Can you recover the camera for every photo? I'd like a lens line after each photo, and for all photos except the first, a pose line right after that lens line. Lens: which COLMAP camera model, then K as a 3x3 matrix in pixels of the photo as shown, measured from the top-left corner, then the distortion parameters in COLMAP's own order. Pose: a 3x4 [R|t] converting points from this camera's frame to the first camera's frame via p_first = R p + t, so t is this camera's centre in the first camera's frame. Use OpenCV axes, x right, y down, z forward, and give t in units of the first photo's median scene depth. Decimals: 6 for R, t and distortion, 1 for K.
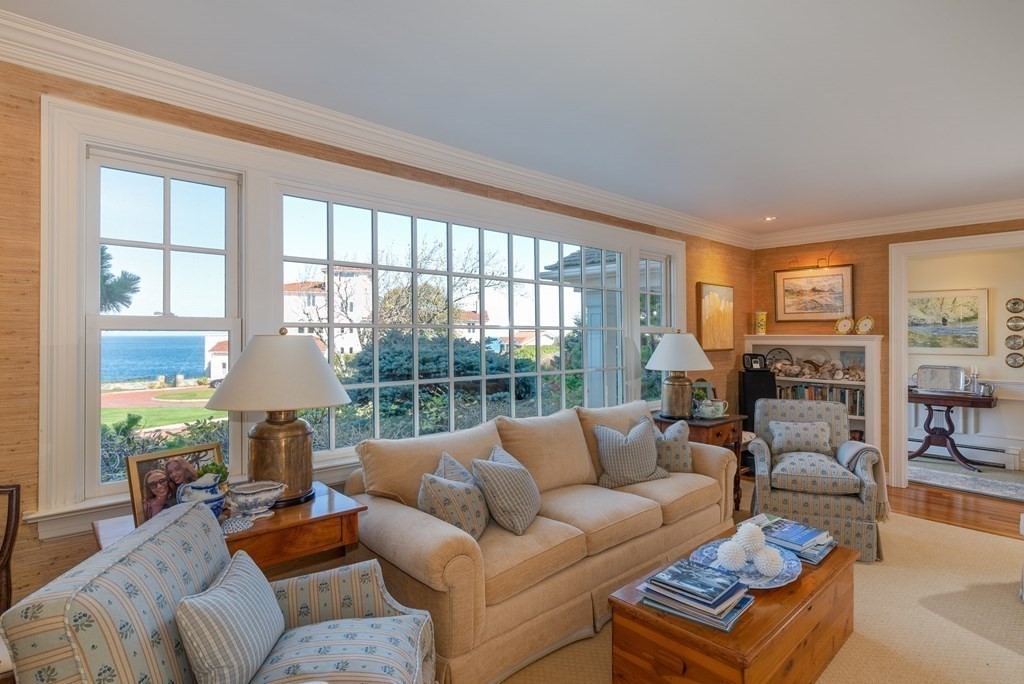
lens RADIAL K [[528.0, 0, 499.9], [0, 528.0, 369.8], [0, 0, 1]] dist [-0.004898, 0.001170]
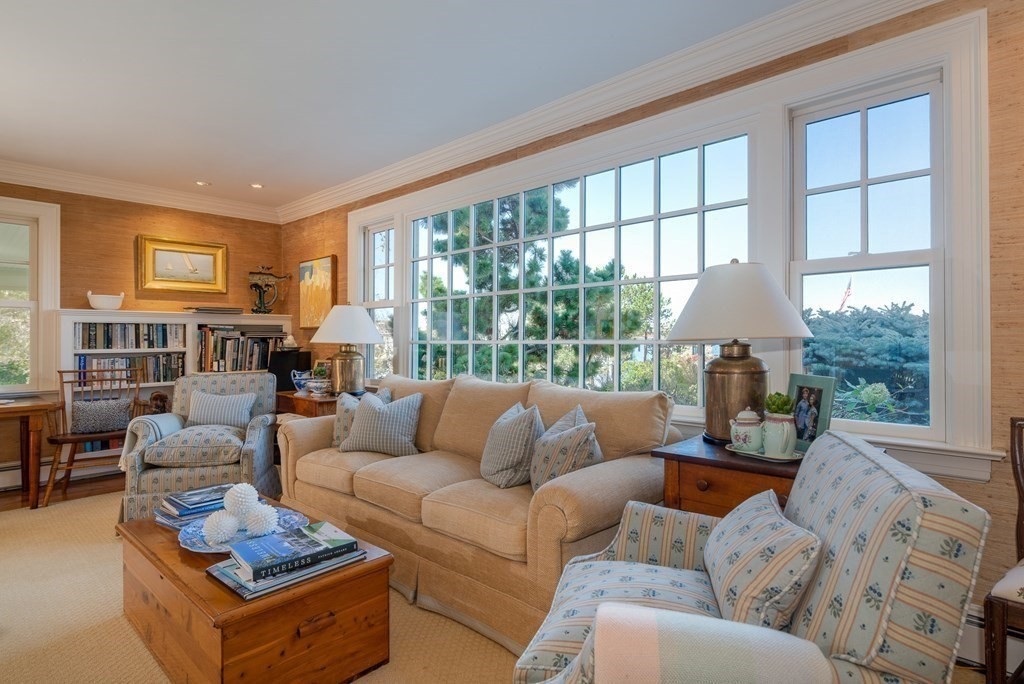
lens RADIAL K [[528.0, 0, 509.2], [0, 528.0, 337.2], [0, 0, 1]] dist [-0.004898, 0.001170]
pose [[0.112885, 0.054729, -0.992100, 0.786928], [0.012928, 0.998316, 0.056543, -0.042149], [0.993524, -0.019209, 0.111988, 0.704835]]
